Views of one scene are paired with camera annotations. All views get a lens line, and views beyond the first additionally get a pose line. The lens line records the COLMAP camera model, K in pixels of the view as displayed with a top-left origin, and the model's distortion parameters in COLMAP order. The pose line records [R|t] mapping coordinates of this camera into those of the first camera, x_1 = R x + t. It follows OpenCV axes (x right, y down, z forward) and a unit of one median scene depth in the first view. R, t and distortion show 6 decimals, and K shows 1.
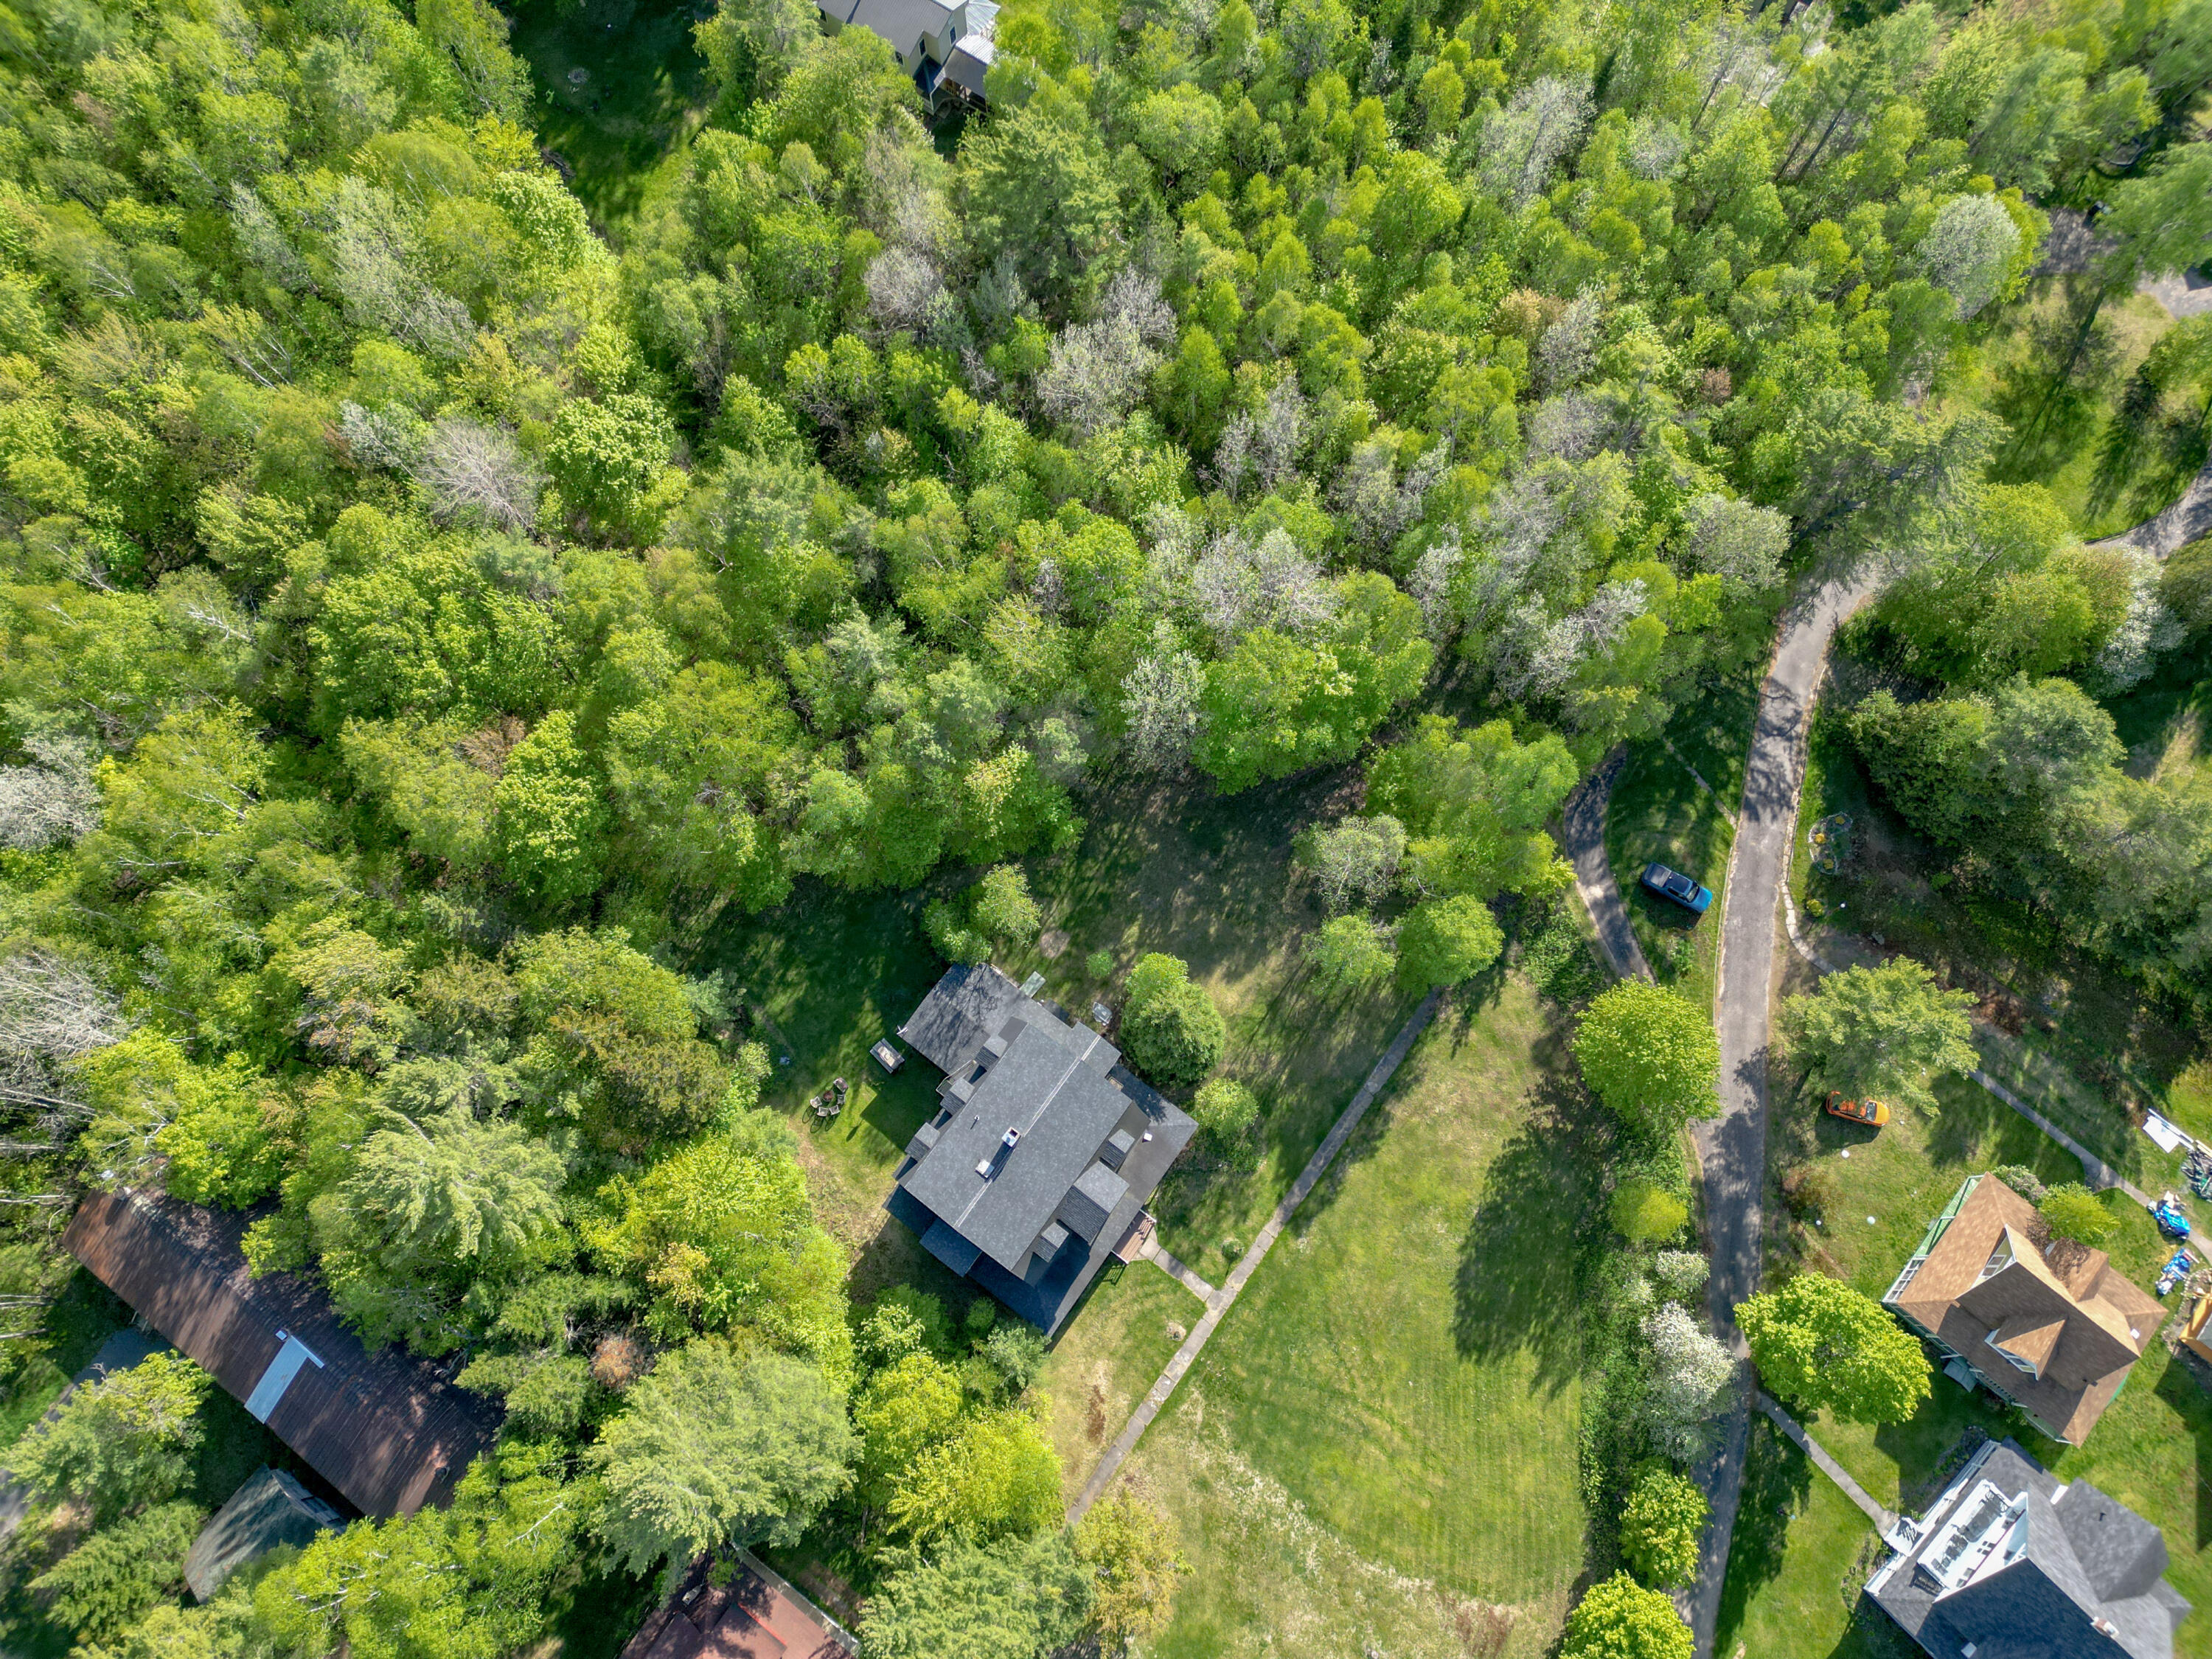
lens RADIAL K [[1531.0, 0, 1100.3], [0, 1531.0, 832.6], [0, 0, 1]] dist [0.087263, -0.093746]
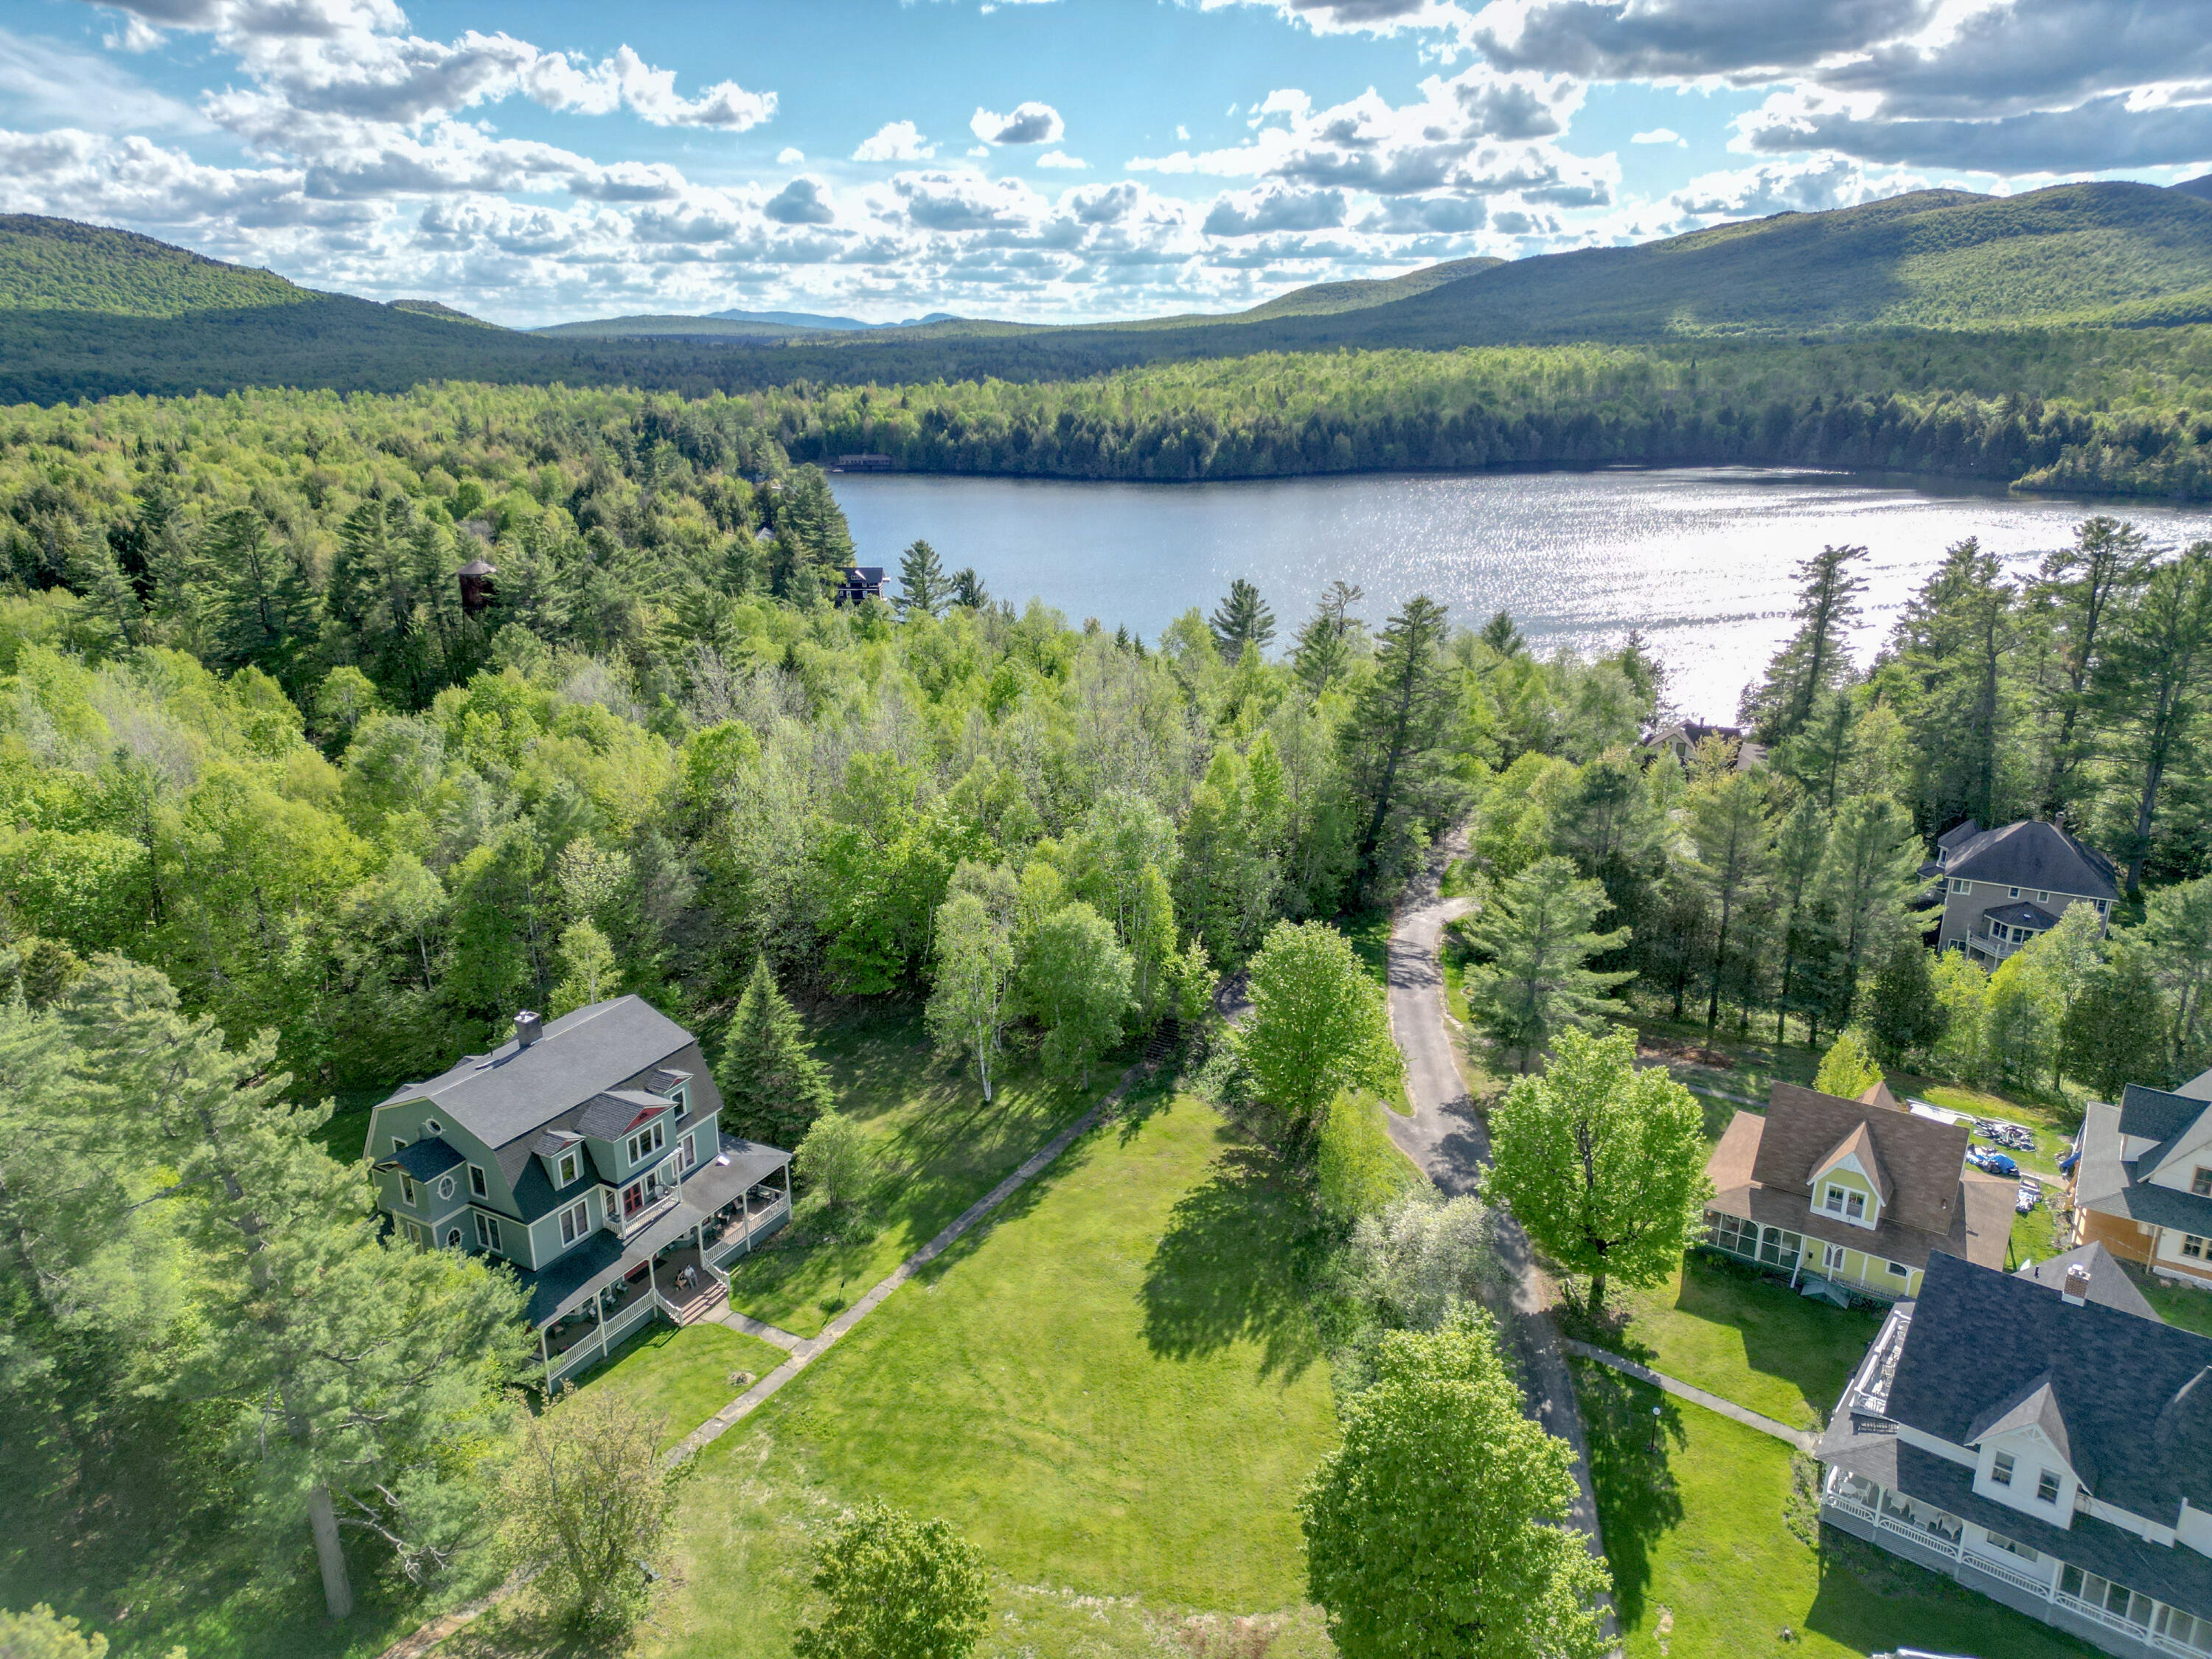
lens RADIAL K [[1543.5, 0, 1119.2], [0, 1543.5, 822.4], [0, 0, 1]] dist [0.095592, -0.138812]
pose [[0.992006, -0.050682, 0.115566, 0.147612], [0.124340, 0.548839, -0.826629, 0.782553], [-0.021532, 0.834390, 0.550753, 0.411548]]
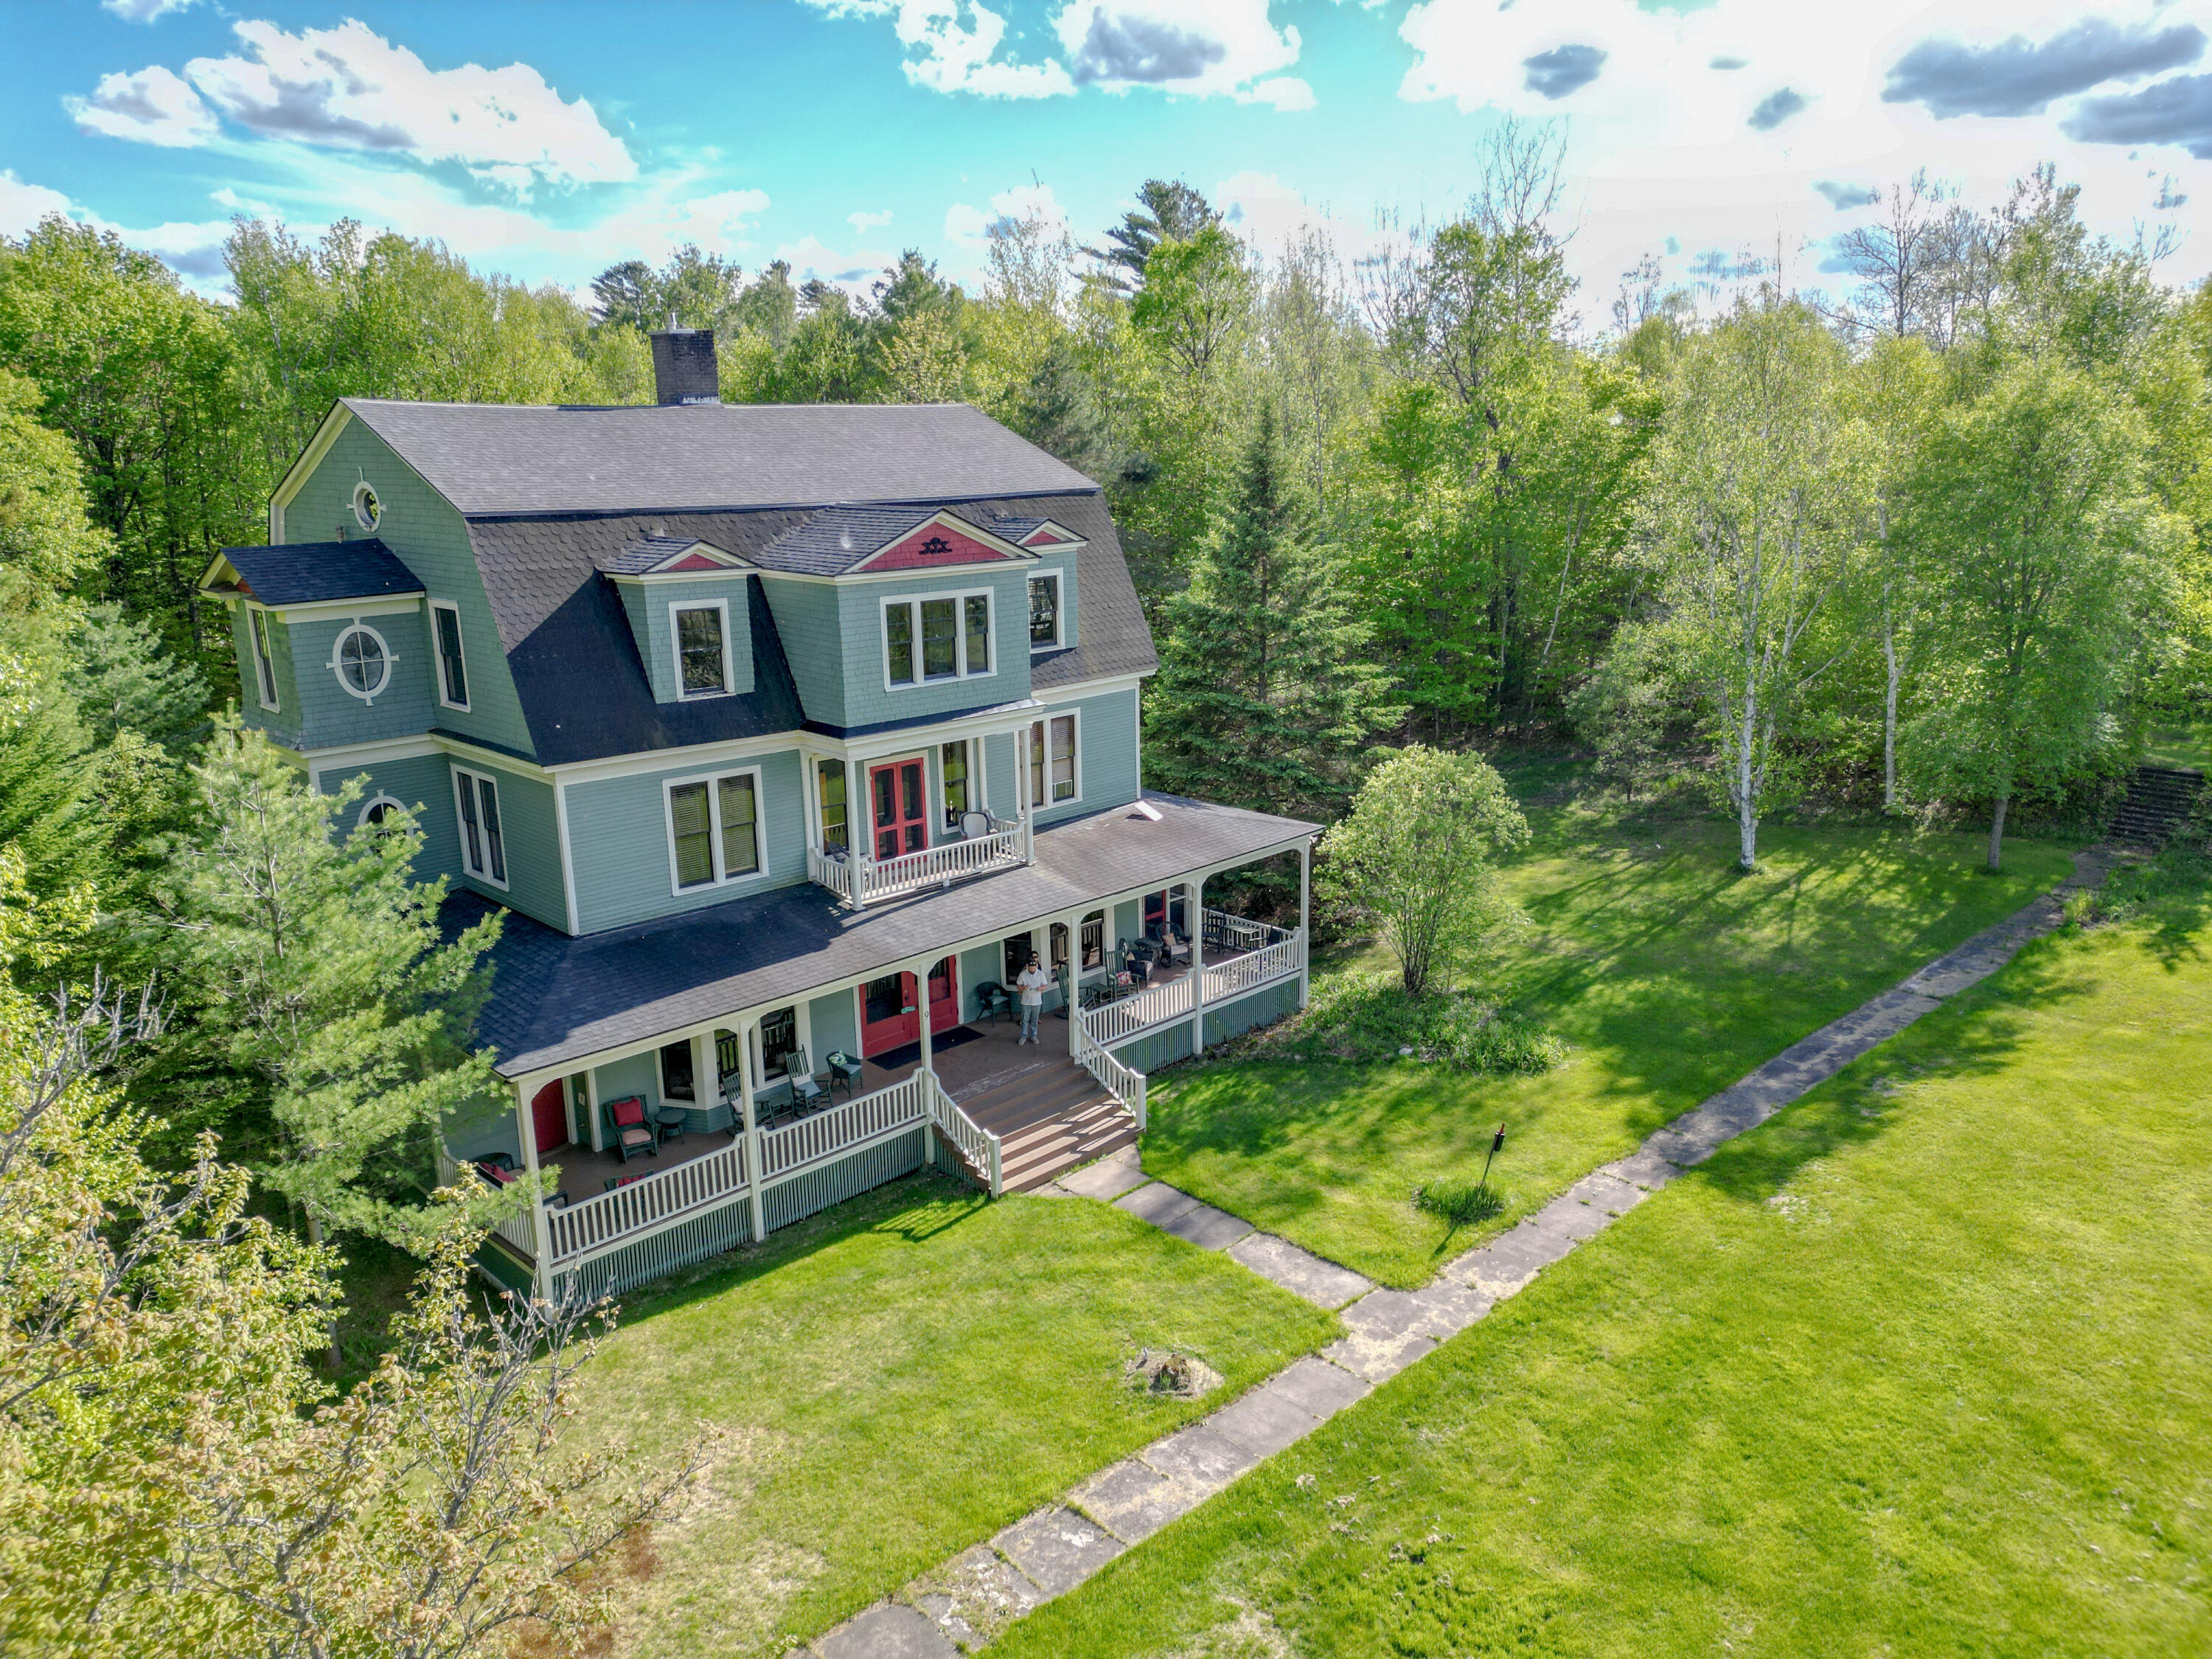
lens RADIAL K [[1543.5, 0, 1119.2], [0, 1543.5, 822.4], [0, 0, 1]] dist [0.095592, -0.138812]
pose [[0.989004, 0.021807, -0.146270, 0.069126], [-0.137868, 0.493794, -0.858580, 0.454155], [0.053505, 0.869305, 0.491371, 0.851066]]
